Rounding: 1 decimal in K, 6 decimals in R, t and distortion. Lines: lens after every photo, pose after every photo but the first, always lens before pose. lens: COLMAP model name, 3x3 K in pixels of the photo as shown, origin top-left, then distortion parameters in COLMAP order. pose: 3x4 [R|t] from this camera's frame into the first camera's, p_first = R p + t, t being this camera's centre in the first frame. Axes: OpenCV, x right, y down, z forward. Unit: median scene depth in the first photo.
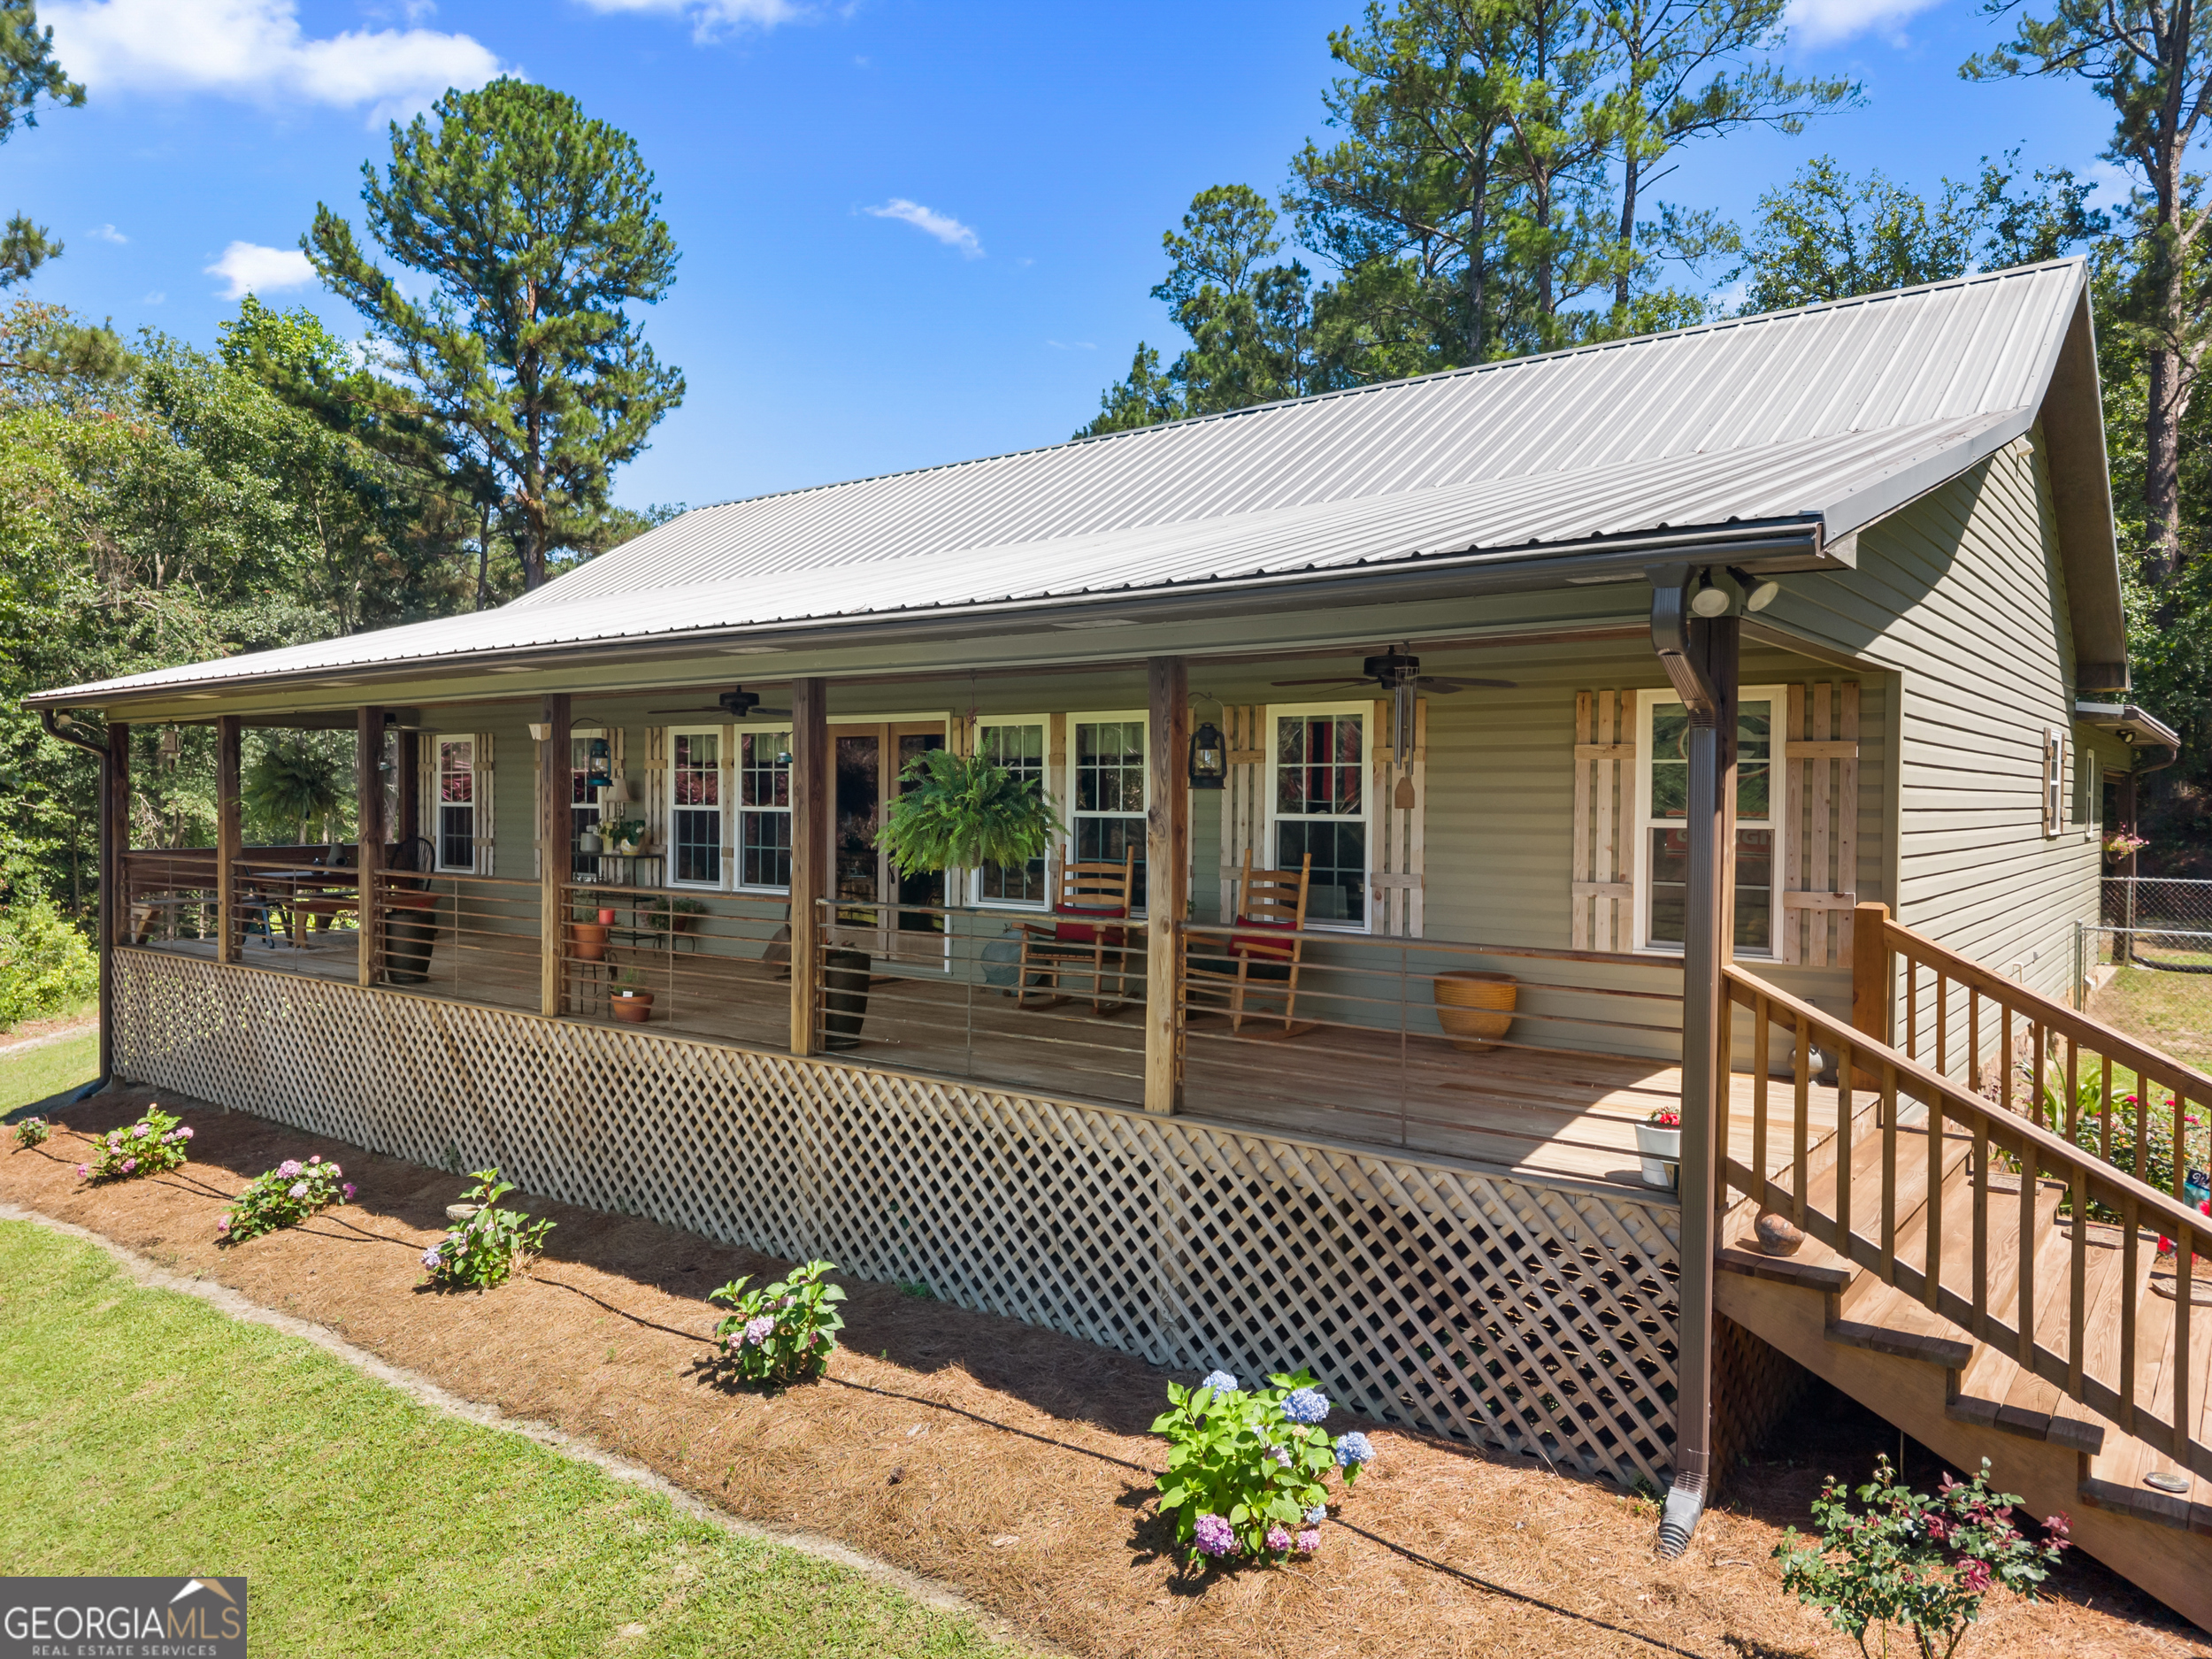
lens RADIAL K [[1534.4, 0, 1106.0], [0, 1534.4, 829.5], [0, 0, 1]] dist [-0.002802, -0.006289]
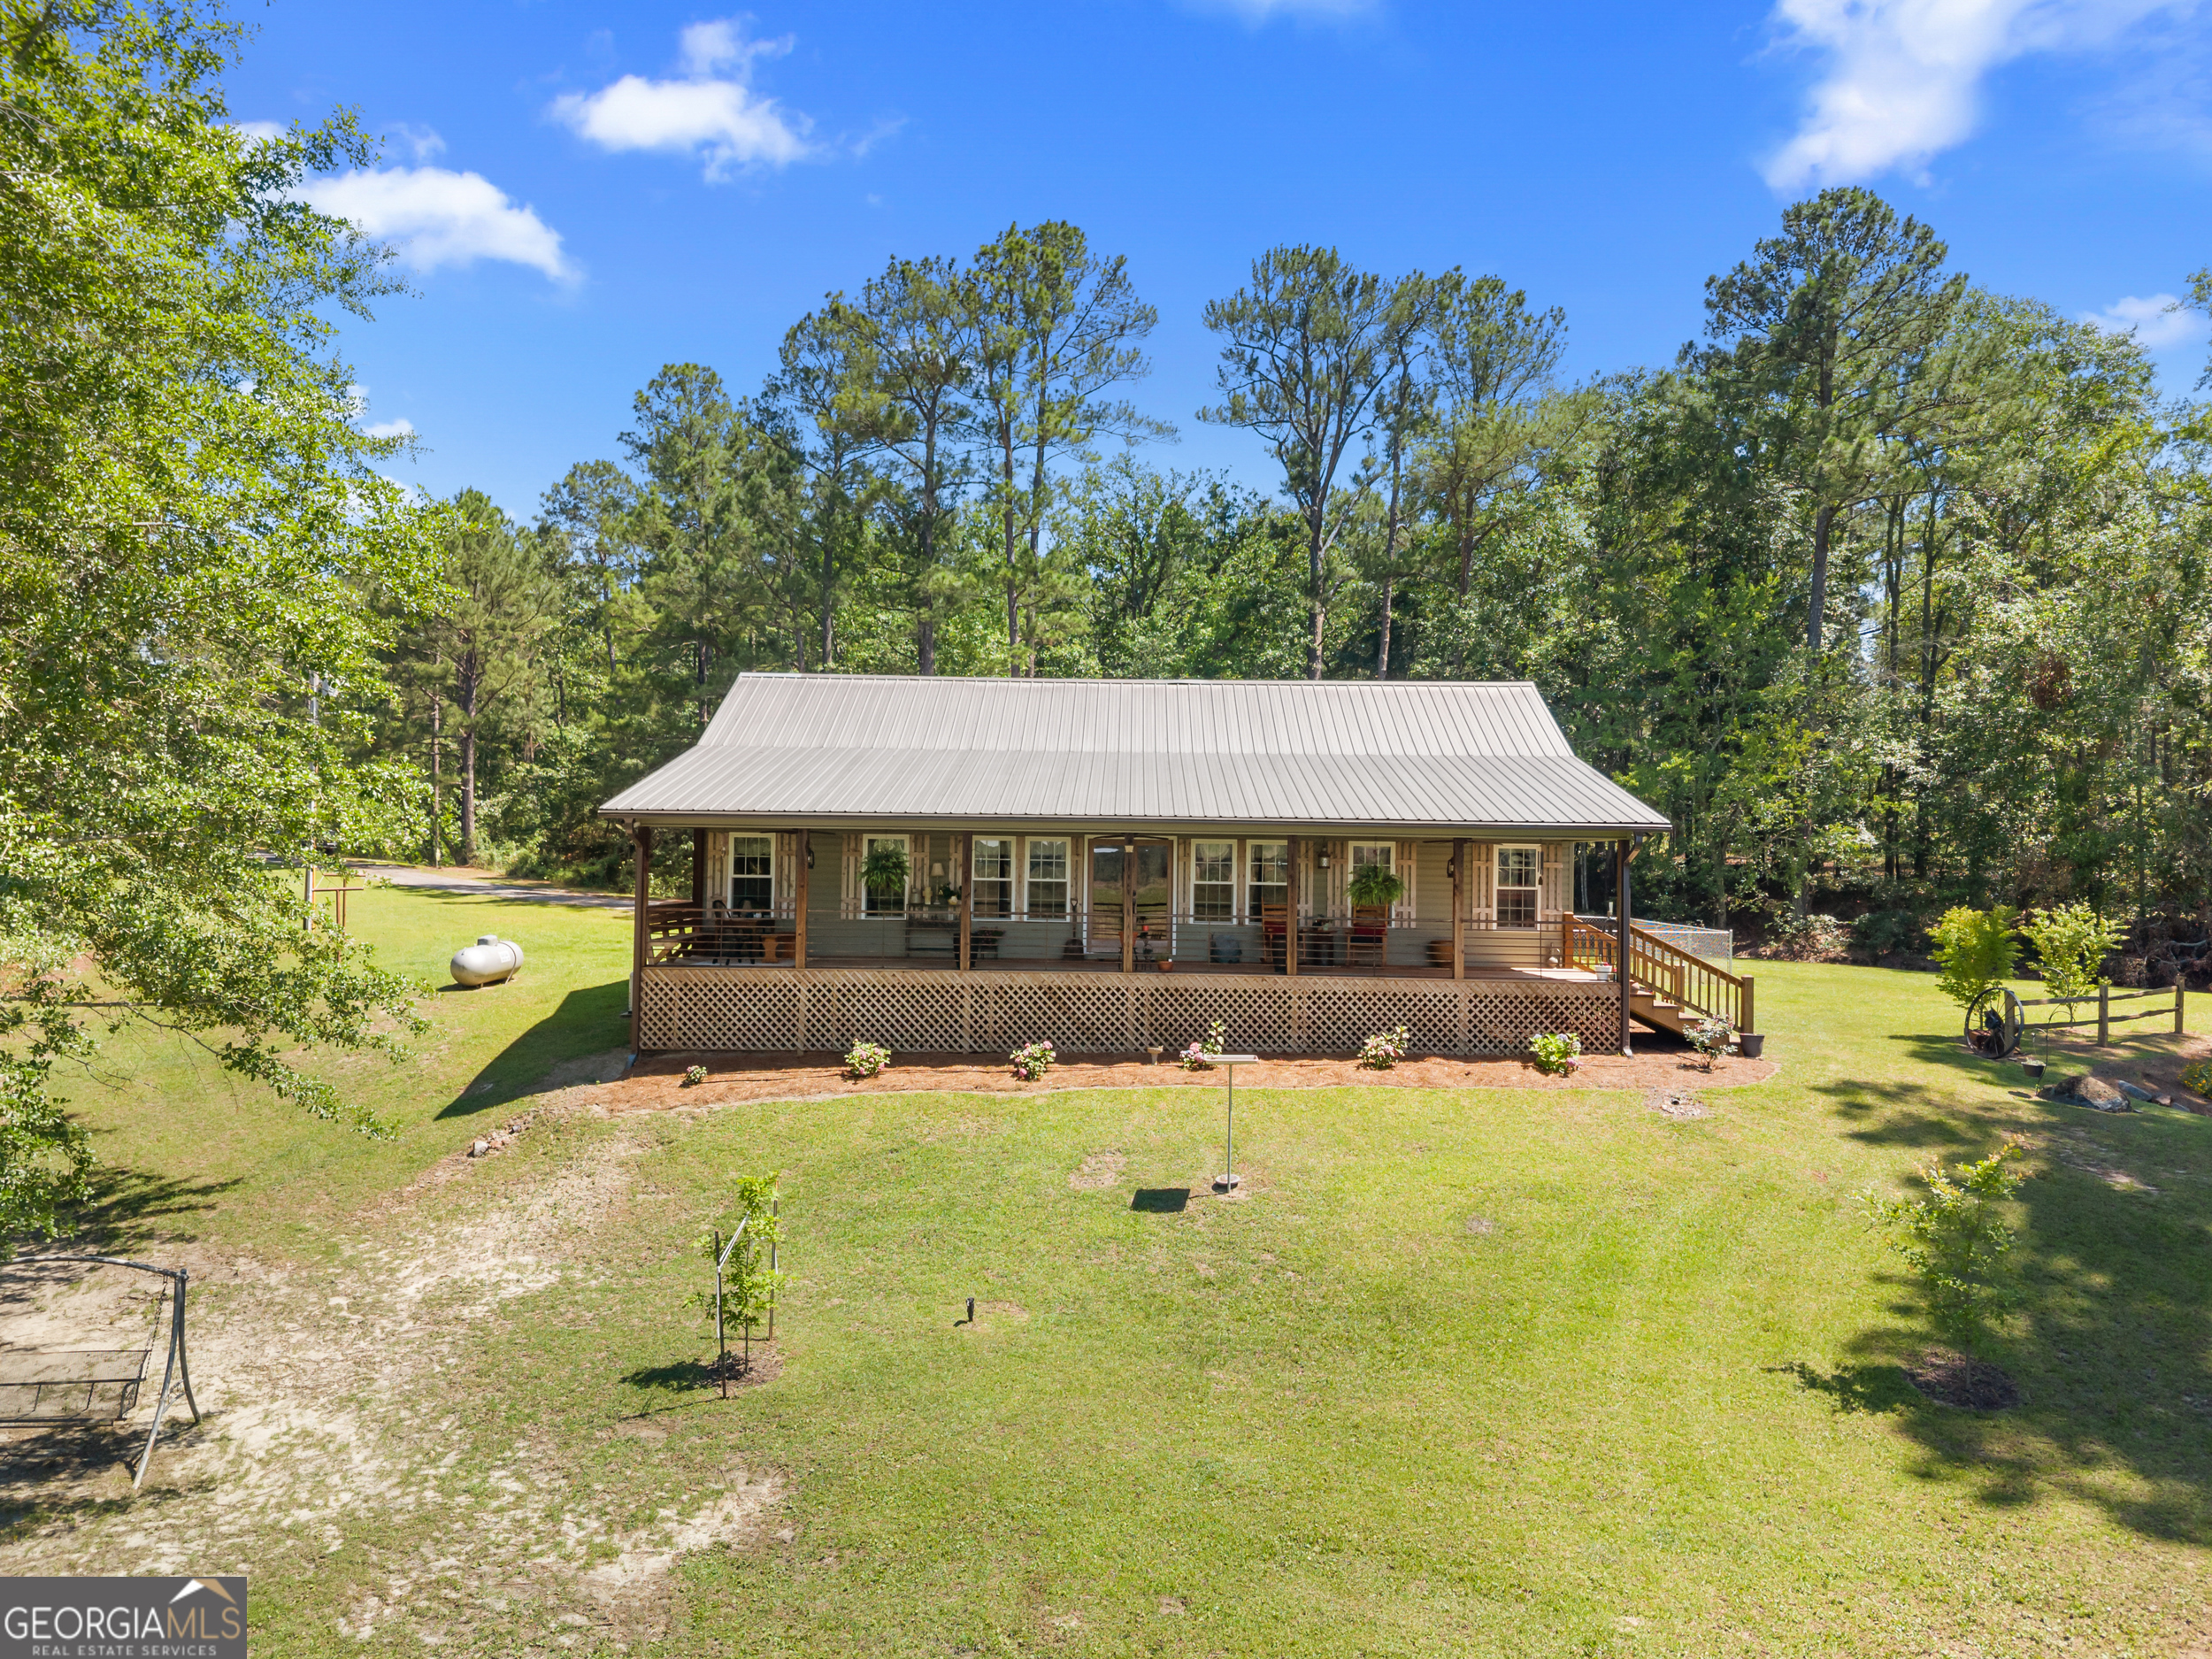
lens RADIAL K [[1534.4, 0, 1106.0], [0, 1534.4, 829.5], [0, 0, 1]] dist [-0.002802, -0.006289]
pose [[0.802833, 0.019060, 0.595900, -1.303431], [0.002390, 0.999378, -0.035186, -0.008839], [-0.596200, 0.029673, 0.802288, -0.605411]]
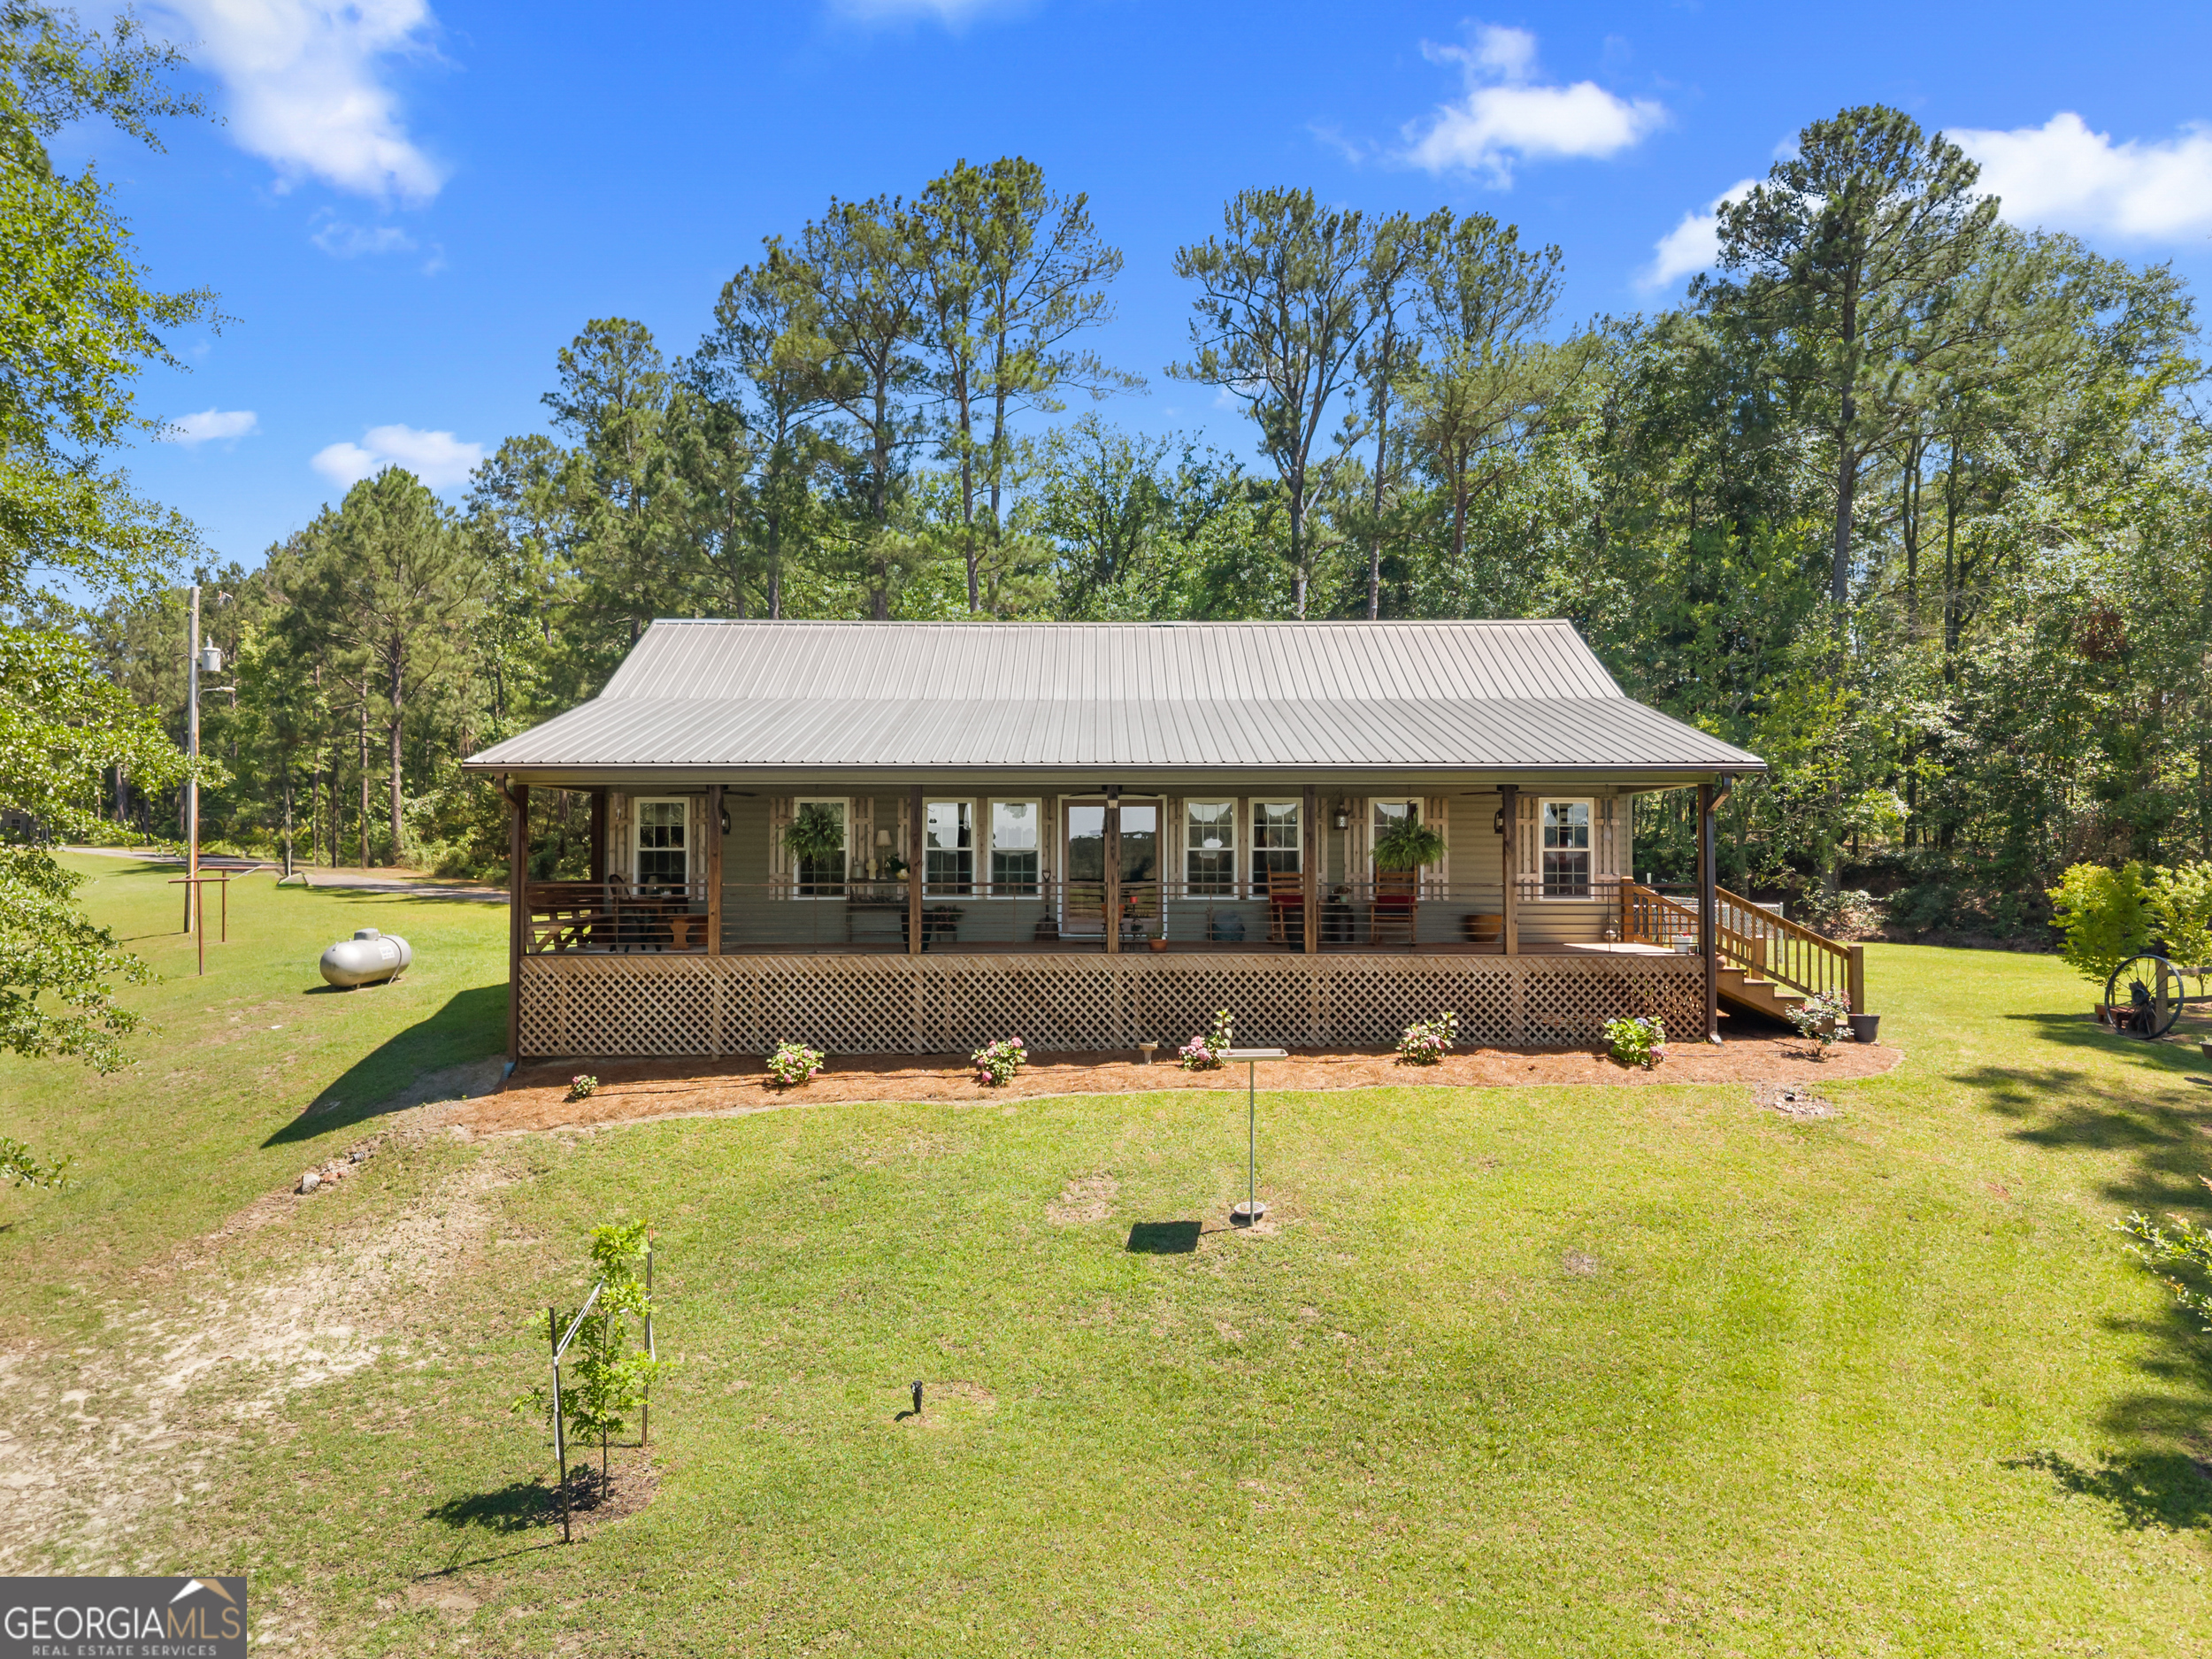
lens RADIAL K [[1534.4, 0, 1106.0], [0, 1534.4, 829.5], [0, 0, 1]] dist [-0.002802, -0.006289]
pose [[0.789942, 0.009075, 0.613115, -1.135637], [0.017277, 0.999164, -0.037049, 0.028449], [-0.612939, 0.039860, 0.789124, -0.361209]]
